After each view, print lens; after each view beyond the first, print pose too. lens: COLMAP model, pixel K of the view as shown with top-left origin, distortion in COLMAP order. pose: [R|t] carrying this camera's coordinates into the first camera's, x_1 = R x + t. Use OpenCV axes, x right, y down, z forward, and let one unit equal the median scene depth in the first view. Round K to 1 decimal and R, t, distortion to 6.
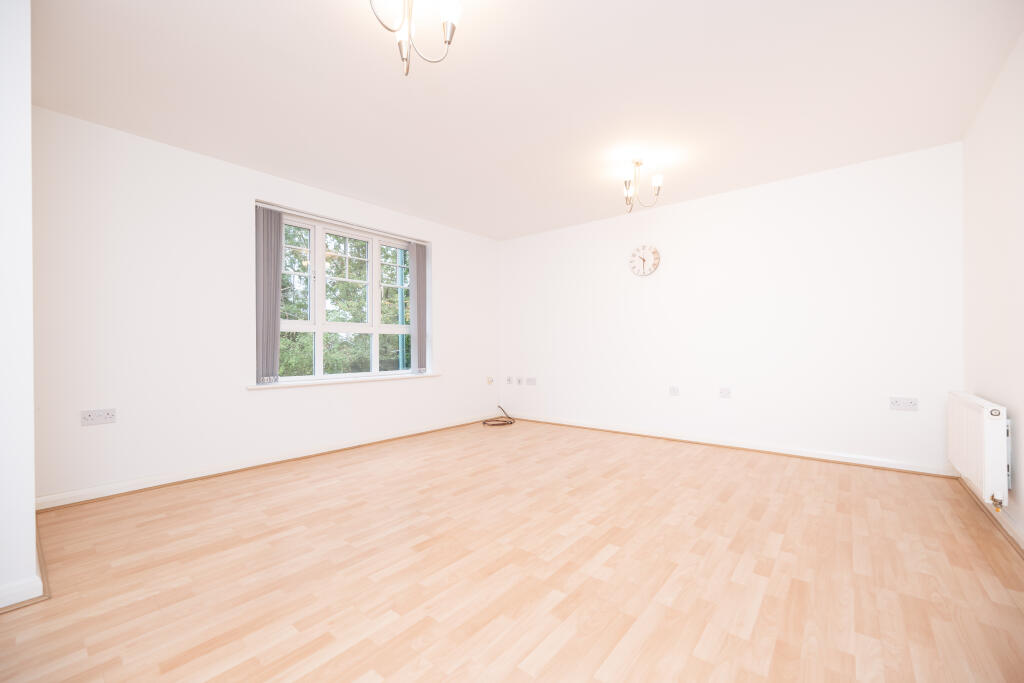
lens RADIAL K [[418.0, 0, 512.6], [0, 418.0, 349.2], [0, 0, 1]] dist [0.001734, 0.000175]
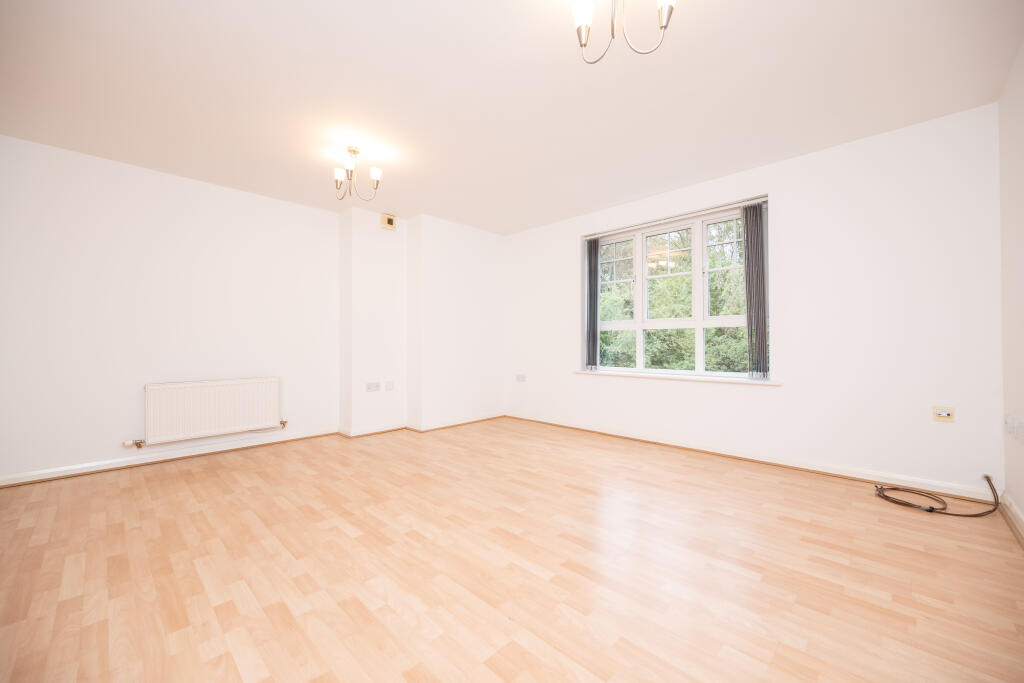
lens RADIAL K [[406.5, 0, 515.3], [0, 406.5, 342.4], [0, 0, 1]] dist [-0.001012, -0.000190]
pose [[-0.100635, 0.004881, -0.994911, 0.967476], [-0.002871, 0.999982, 0.005197, -0.017440], [0.994919, 0.003379, -0.100619, 1.187081]]
